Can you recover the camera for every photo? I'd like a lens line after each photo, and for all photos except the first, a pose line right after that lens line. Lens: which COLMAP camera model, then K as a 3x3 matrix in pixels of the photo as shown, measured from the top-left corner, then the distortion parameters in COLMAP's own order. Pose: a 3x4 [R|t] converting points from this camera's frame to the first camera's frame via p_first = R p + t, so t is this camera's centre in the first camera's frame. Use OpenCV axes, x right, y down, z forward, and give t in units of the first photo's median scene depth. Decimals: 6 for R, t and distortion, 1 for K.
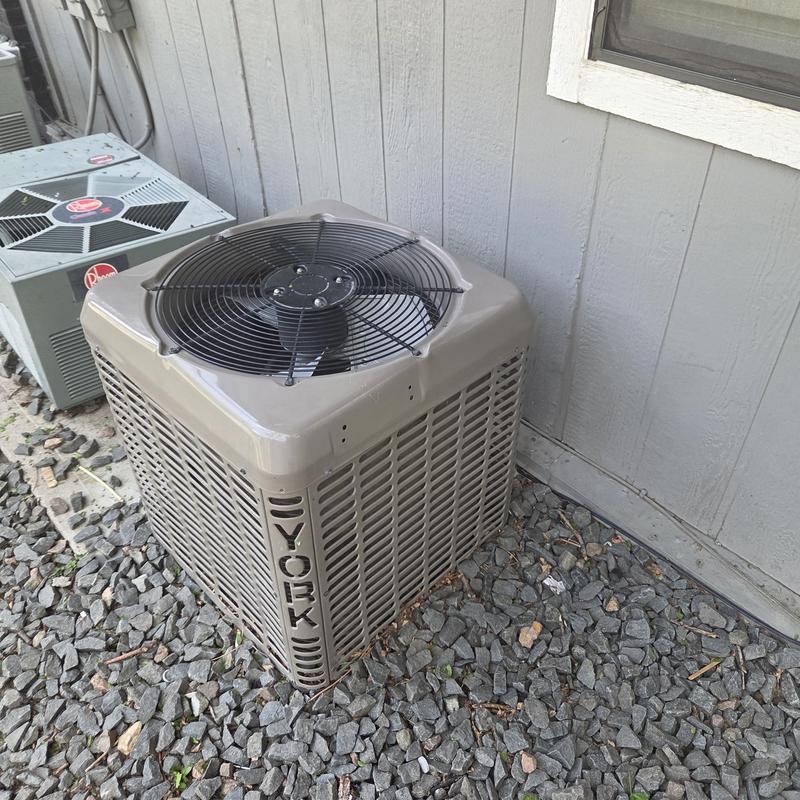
lens RADIAL K [[704.0, 0, 411.7], [0, 704.0, 397.7], [0, 0, 1]] dist [0.045359, -0.015318]
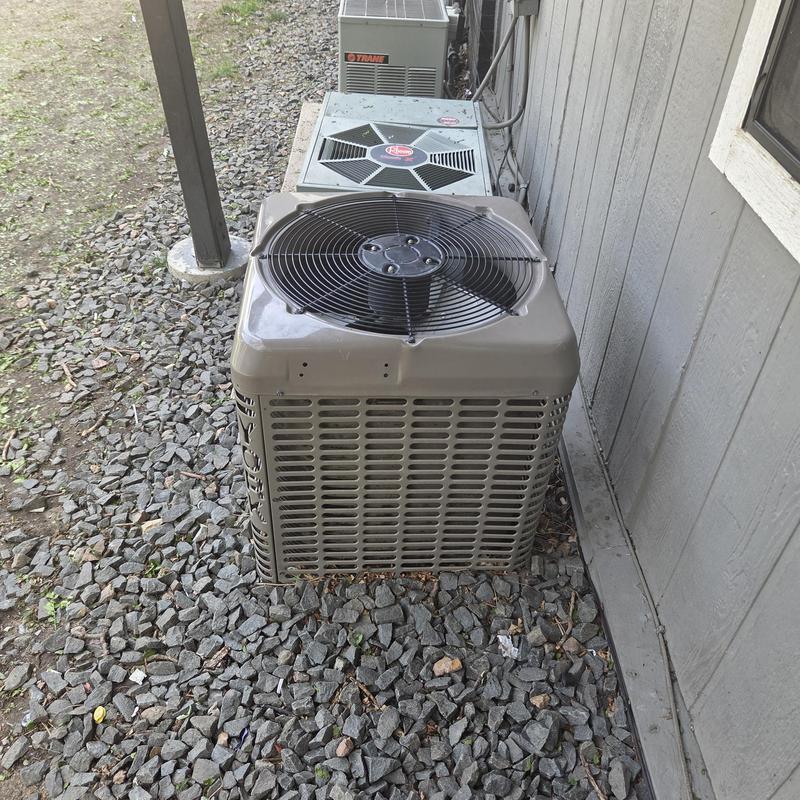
lens RADIAL K [[704.0, 0, 411.7], [0, 704.0, 397.7], [0, 0, 1]] dist [0.045359, -0.015318]
pose [[0.748858, 0.455006, -0.481852, 0.452582], [-0.458054, 0.880806, 0.119860, -0.091744], [0.478956, 0.130956, 0.868016, 0.080355]]
